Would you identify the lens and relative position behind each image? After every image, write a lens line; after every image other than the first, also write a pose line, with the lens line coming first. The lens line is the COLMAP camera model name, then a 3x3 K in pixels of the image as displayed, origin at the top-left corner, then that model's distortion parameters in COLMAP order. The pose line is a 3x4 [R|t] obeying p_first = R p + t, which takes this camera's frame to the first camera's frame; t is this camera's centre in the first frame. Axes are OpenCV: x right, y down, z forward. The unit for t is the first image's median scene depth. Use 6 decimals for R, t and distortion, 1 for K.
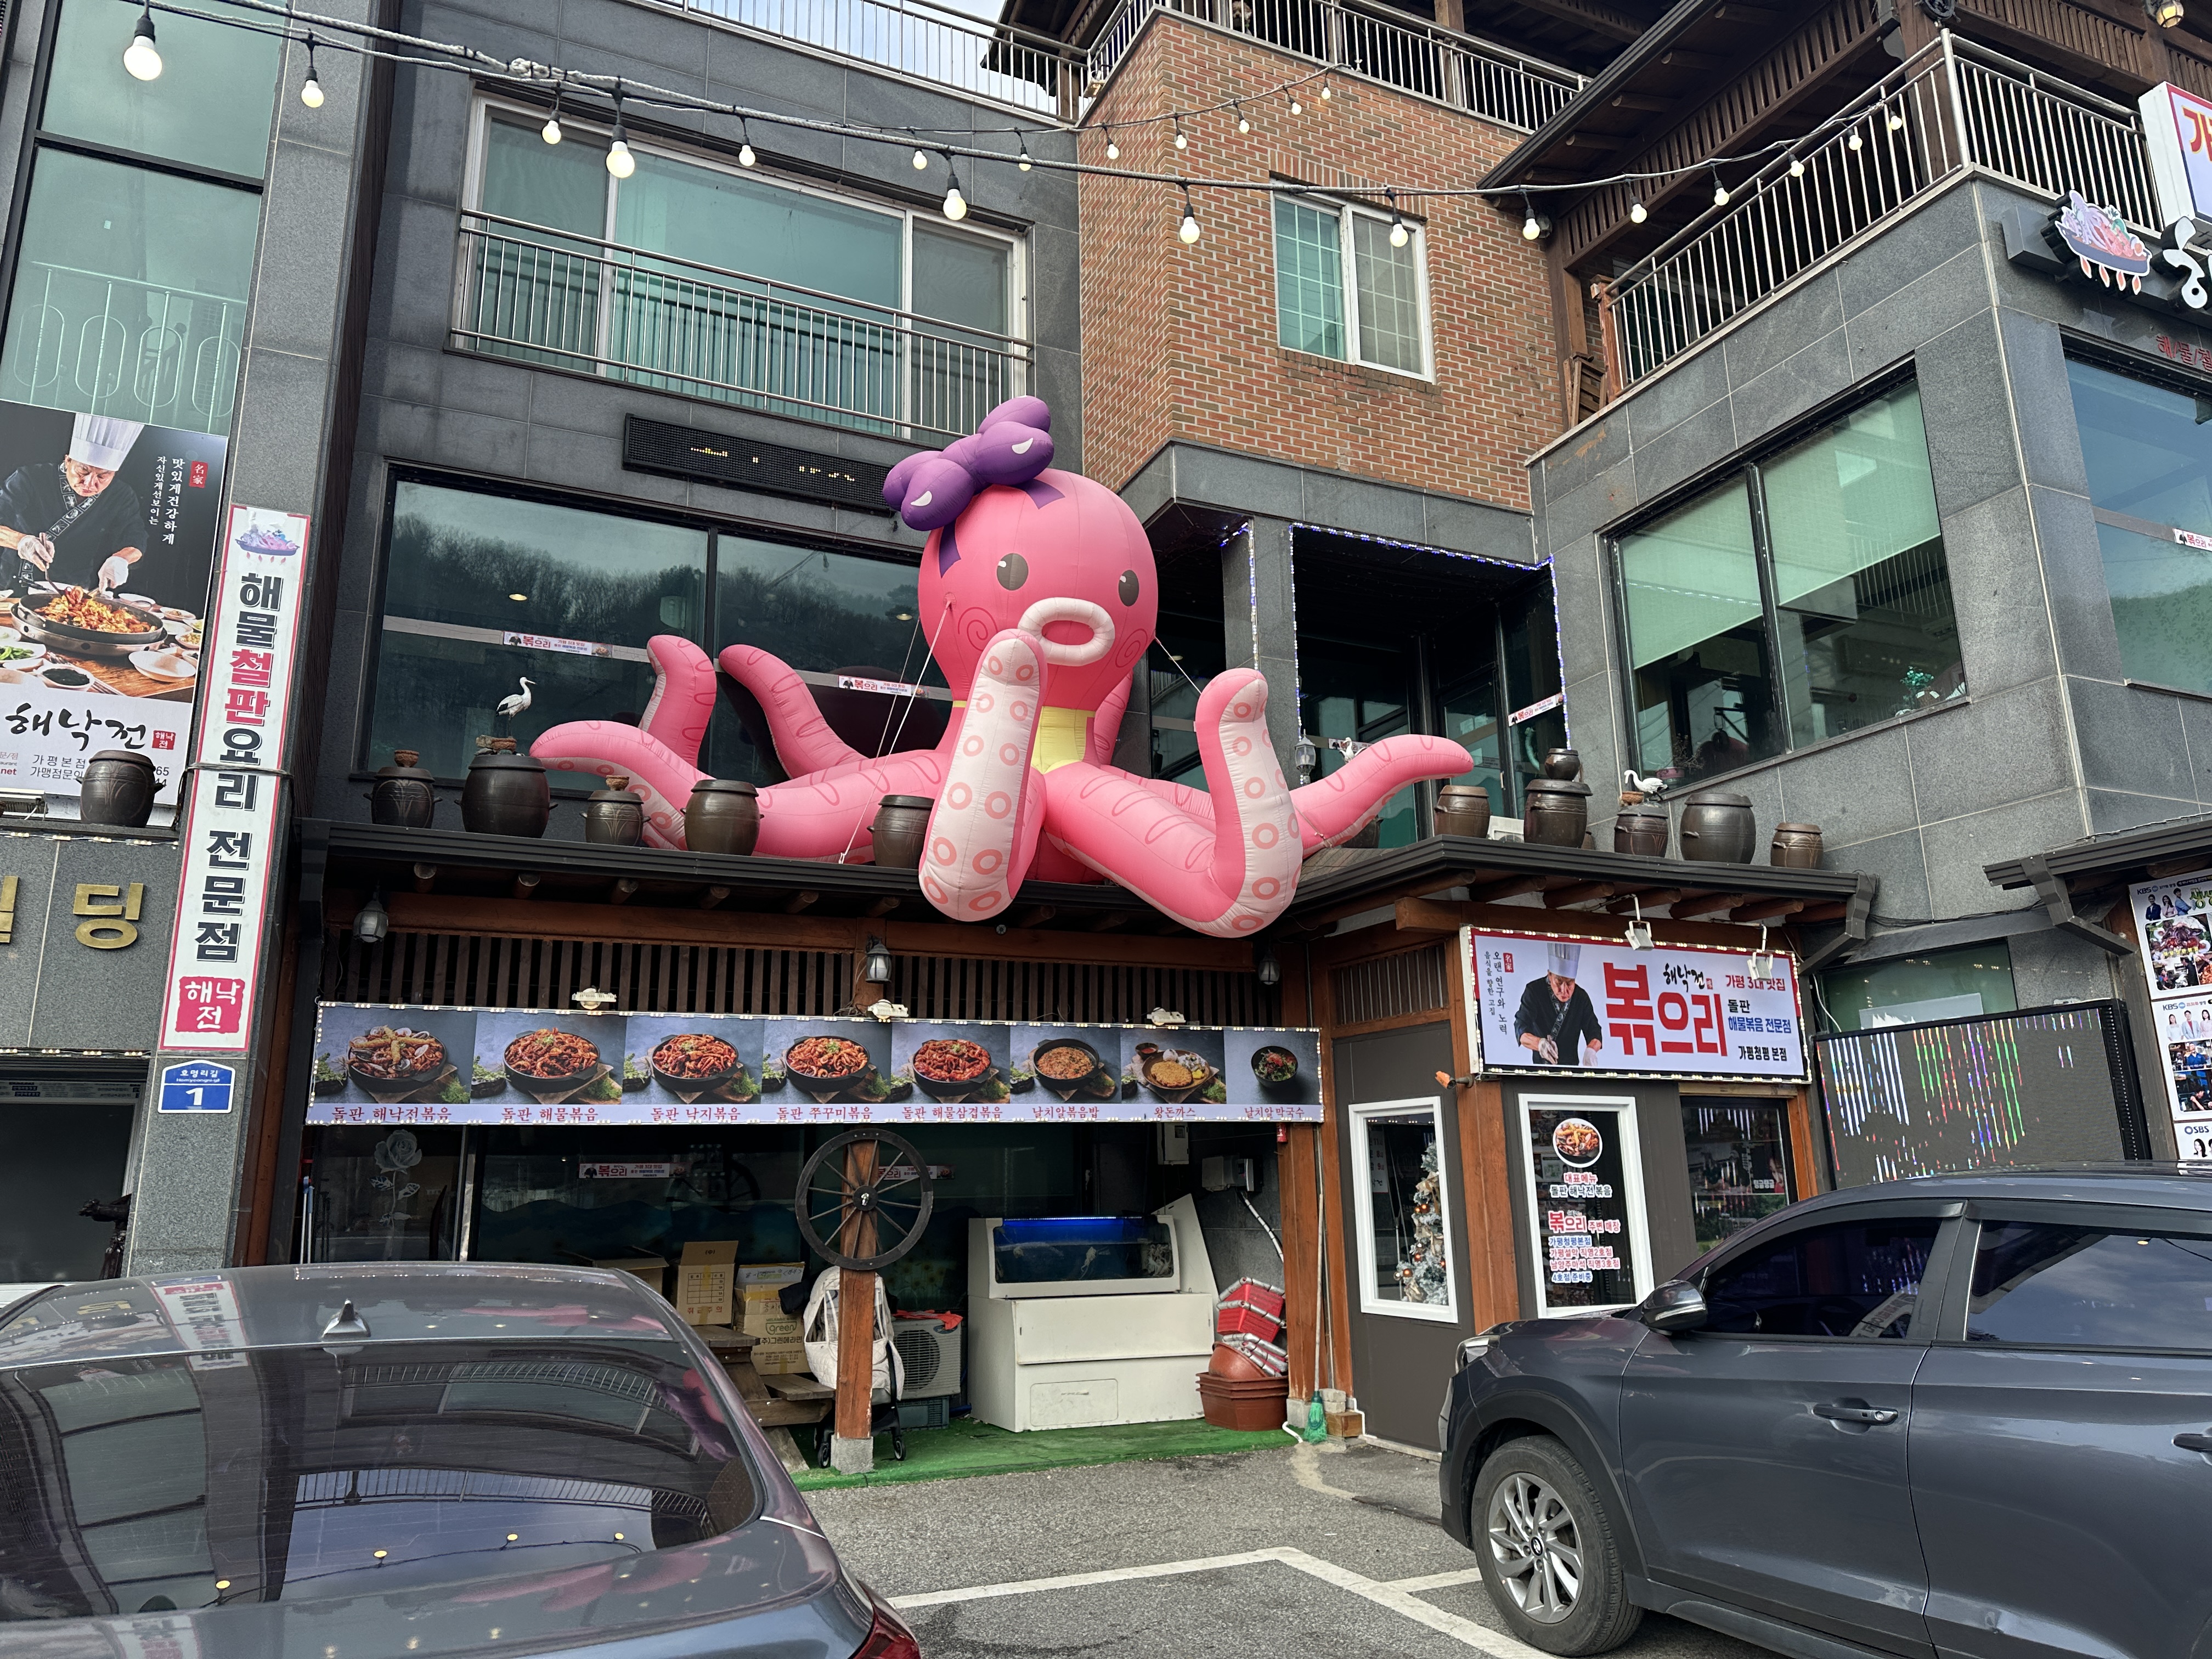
lens RADIAL K [[1574.1, 0, 1088.1], [0, 1574.1, 800.3], [0, 0, 1]] dist [0.133964, -0.204275]
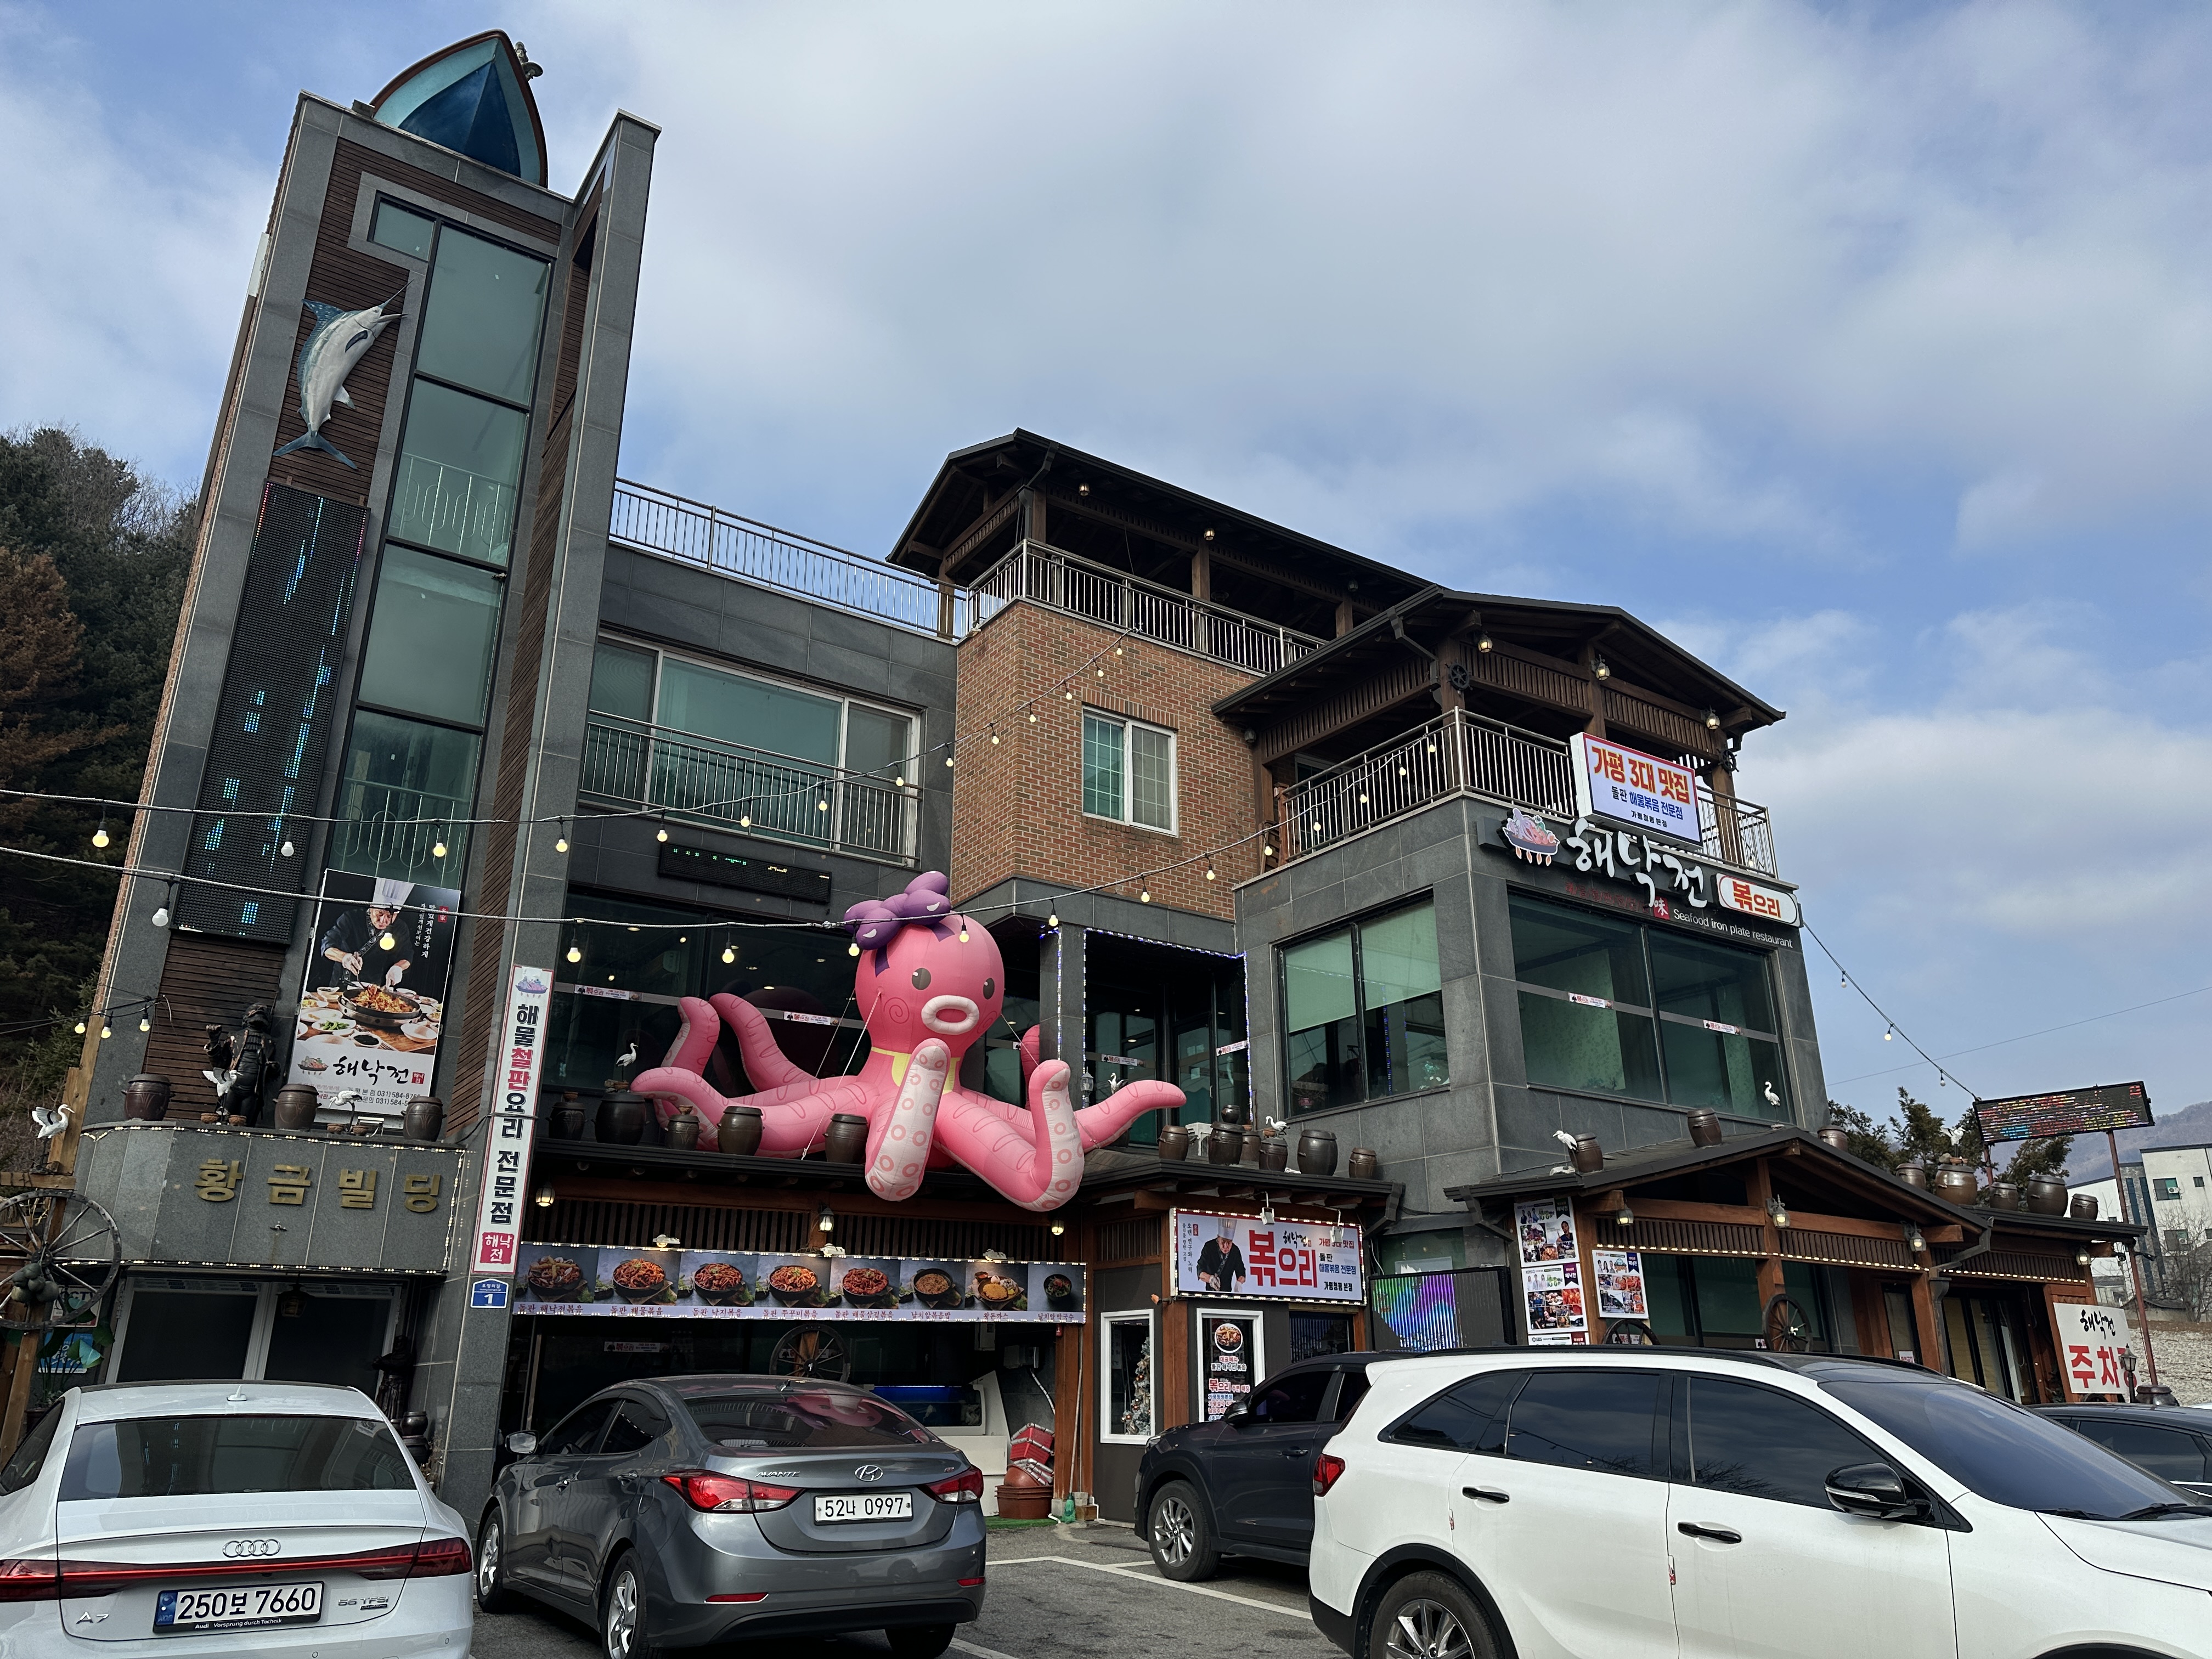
lens RADIAL K [[1569.7, 0, 1106.0], [0, 1569.7, 829.5], [0, 0, 1]] dist [0.213870, -0.490103]
pose [[0.986202, 0.068626, 0.150653, -0.120154], [-0.054065, 0.993646, -0.098713, -0.151024], [-0.156470, 0.089206, 0.983646, -0.709724]]
